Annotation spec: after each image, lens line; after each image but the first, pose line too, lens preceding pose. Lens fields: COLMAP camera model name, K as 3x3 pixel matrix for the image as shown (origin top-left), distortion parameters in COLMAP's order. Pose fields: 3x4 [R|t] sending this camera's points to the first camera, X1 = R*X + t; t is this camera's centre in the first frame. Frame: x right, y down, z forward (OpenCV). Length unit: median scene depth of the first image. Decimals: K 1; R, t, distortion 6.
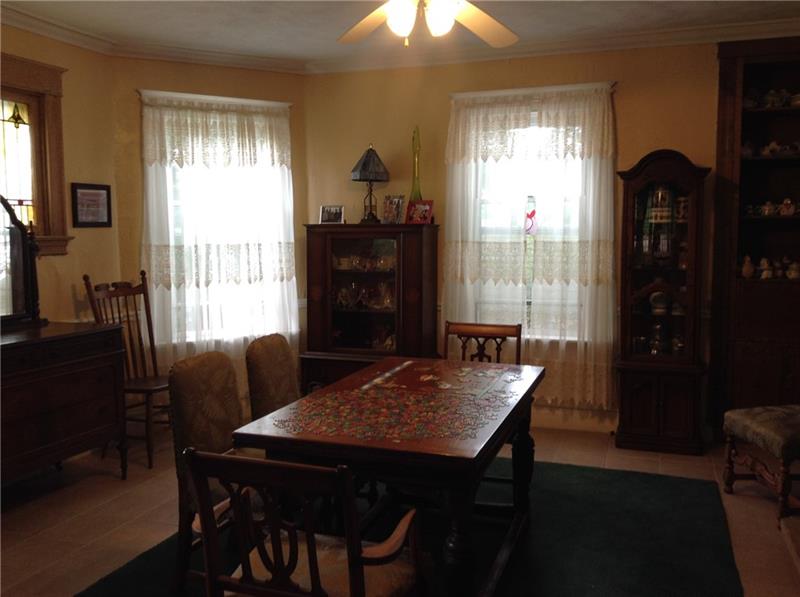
lens RADIAL K [[738.6, 0, 400.0], [0, 738.6, 298.5], [0, 0, 1]] dist [0.173817, -0.310251]
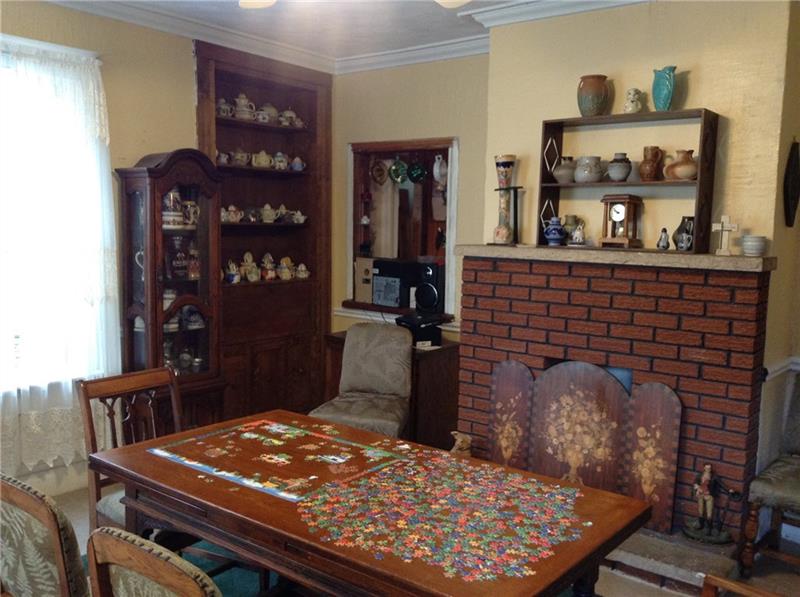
lens RADIAL K [[738.6, 0, 400.0], [0, 738.6, 298.5], [0, 0, 1]] dist [0.173817, -0.310251]
pose [[0.343460, -0.087029, 0.935126, -0.408865], [0.065009, 0.995512, 0.068772, -0.062520], [-0.936915, 0.037171, 0.347576, 0.441414]]
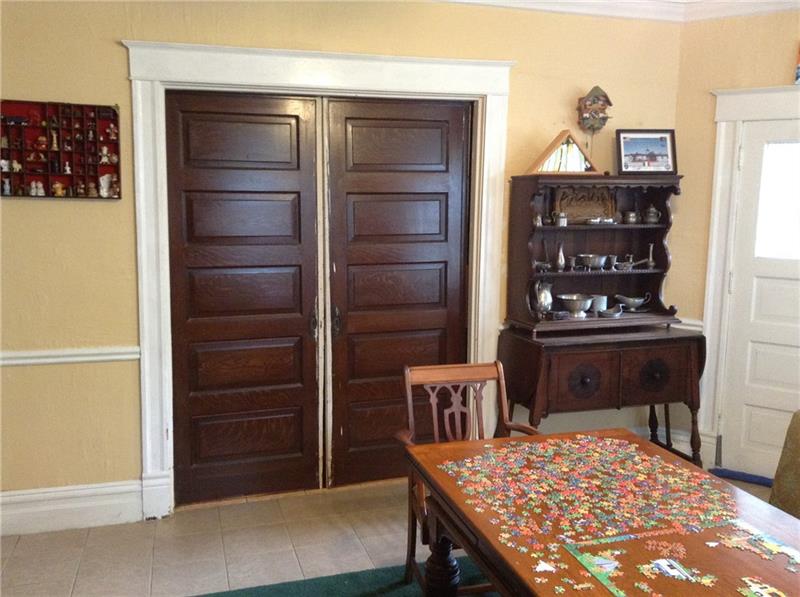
lens RADIAL K [[738.6, 0, 400.0], [0, 738.6, 298.5], [0, 0, 1]] dist [0.173817, -0.310251]
pose [[-0.814896, 0.059789, -0.576515, 0.340139], [-0.075819, 0.975123, 0.208296, -0.108347], [0.574627, 0.213450, -0.790091, 0.843263]]
